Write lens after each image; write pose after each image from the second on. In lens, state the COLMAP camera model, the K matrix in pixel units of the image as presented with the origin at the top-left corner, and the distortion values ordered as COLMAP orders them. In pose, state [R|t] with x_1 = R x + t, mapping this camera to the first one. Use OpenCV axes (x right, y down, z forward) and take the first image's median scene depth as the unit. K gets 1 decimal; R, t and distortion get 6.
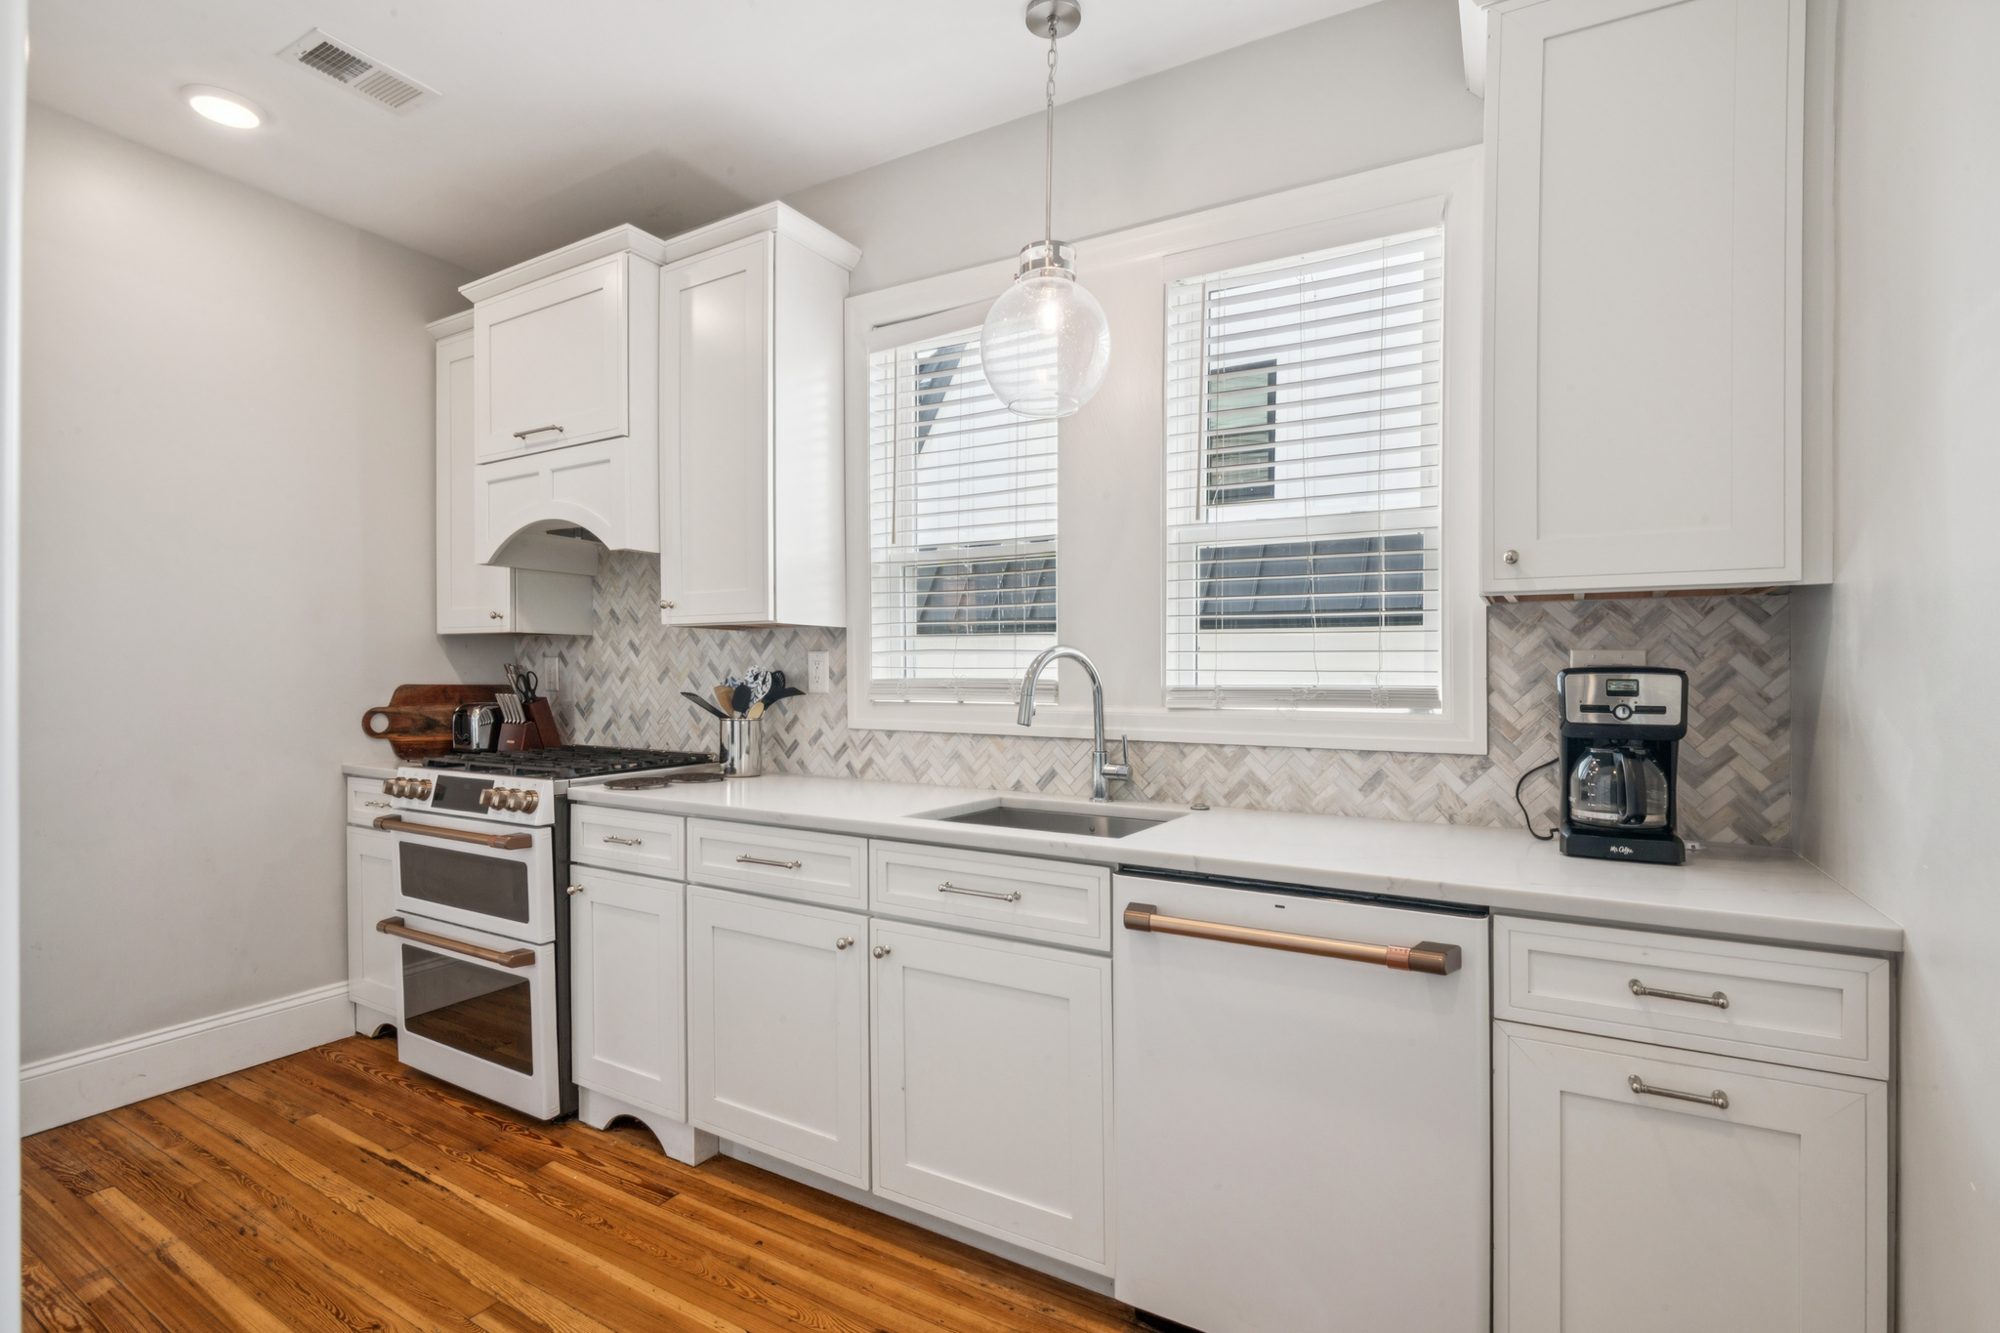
lens RADIAL K [[927.0, 0, 1004.4], [0, 927.0, 672.2], [0, 0, 1]] dist [-0.017276, -0.001430]
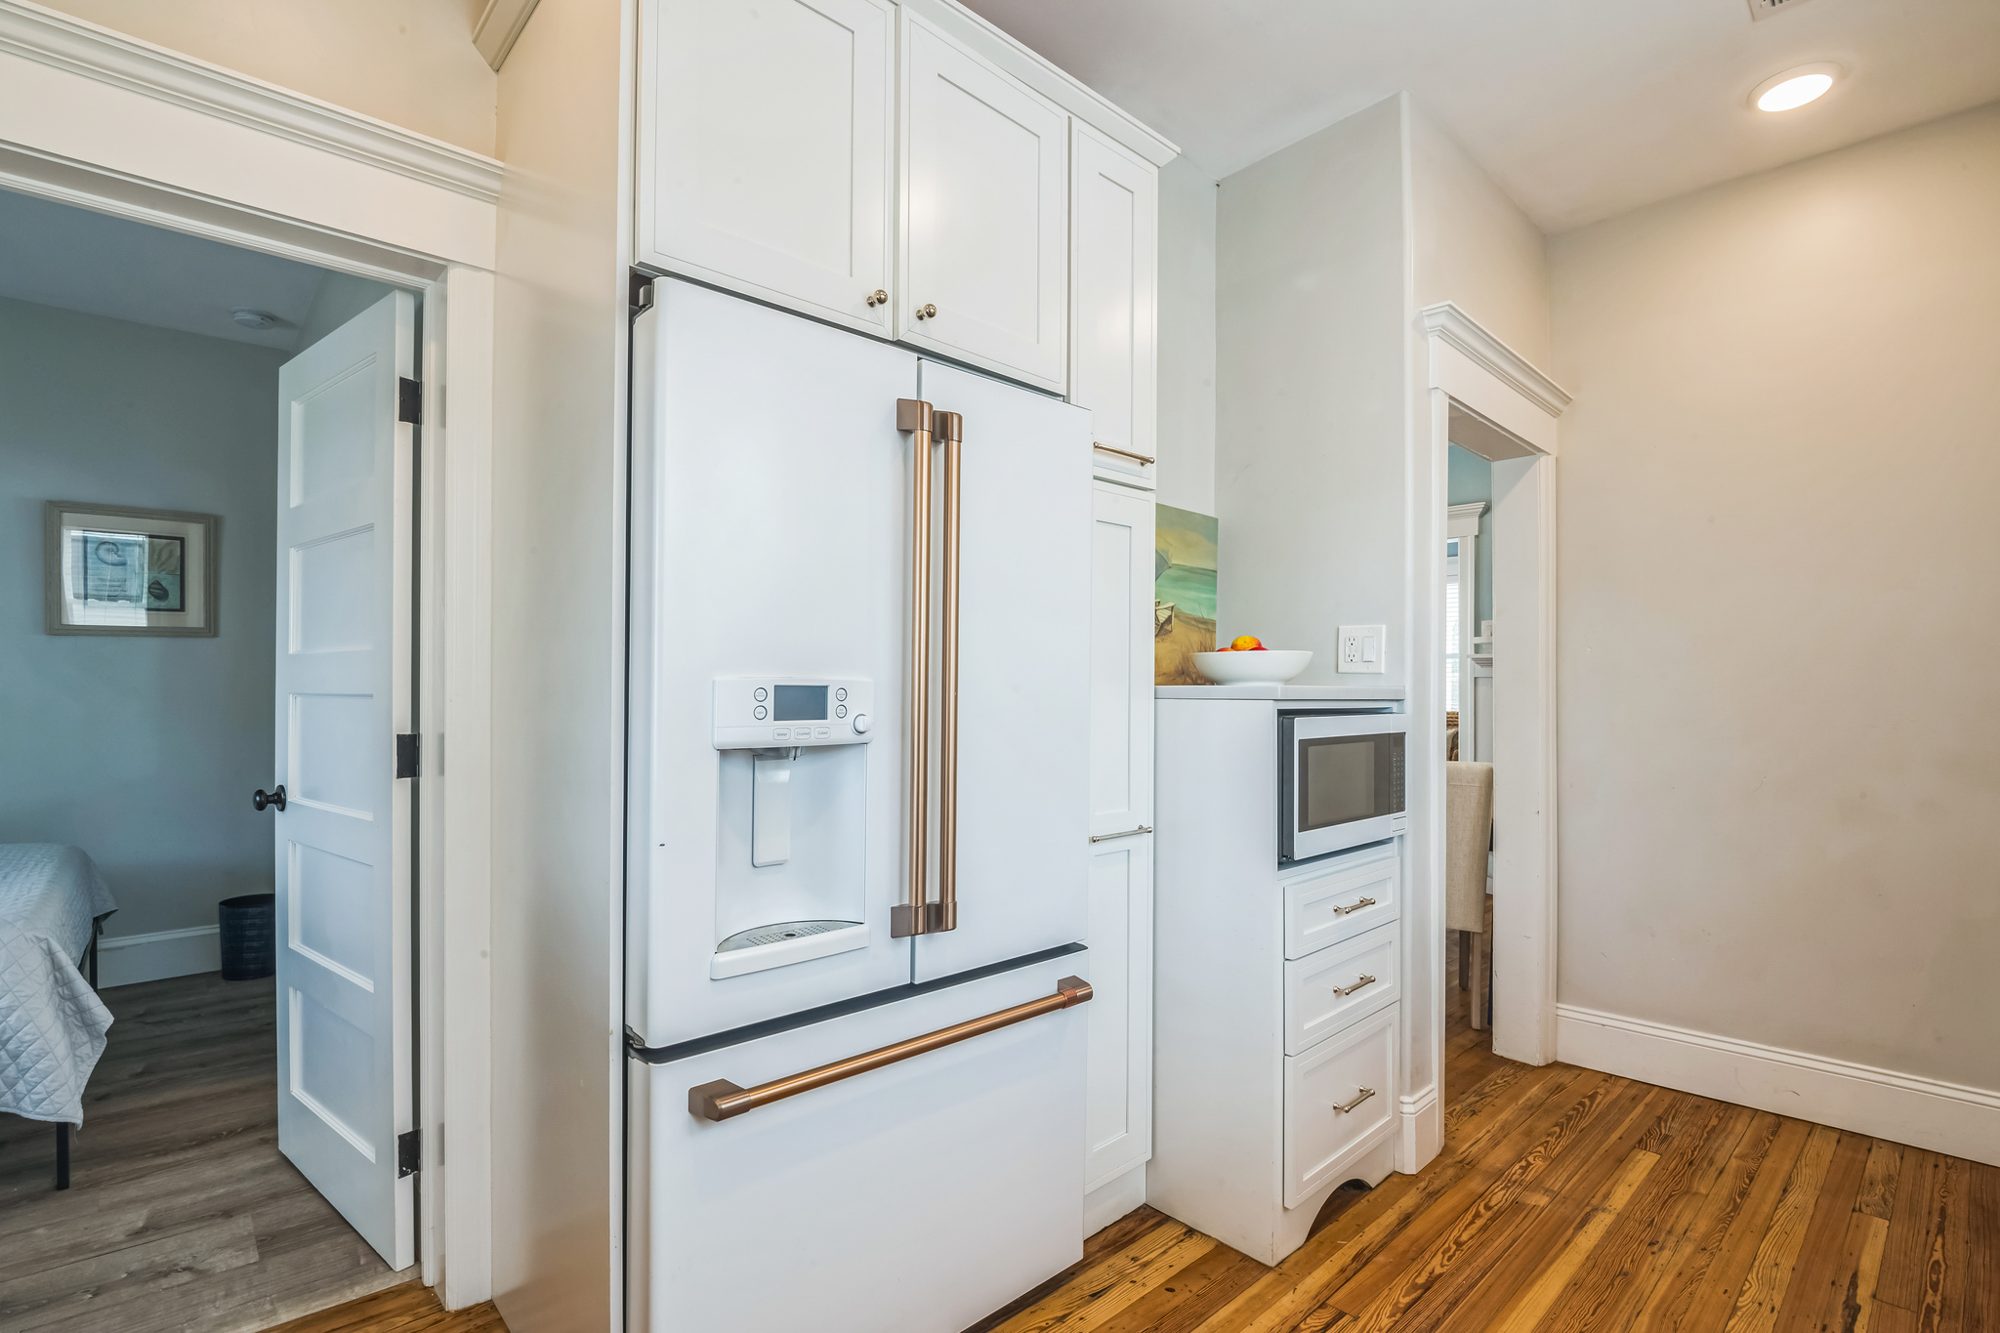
lens RADIAL K [[927.0, 0, 1001.4], [0, 927.0, 682.4], [0, 0, 1]] dist [-0.017276, -0.001430]
pose [[-0.283004, -0.006660, -0.959096, 0.296434], [0.003309, 0.999963, -0.007920, -0.001352], [0.959113, -0.005415, -0.282971, 0.518502]]
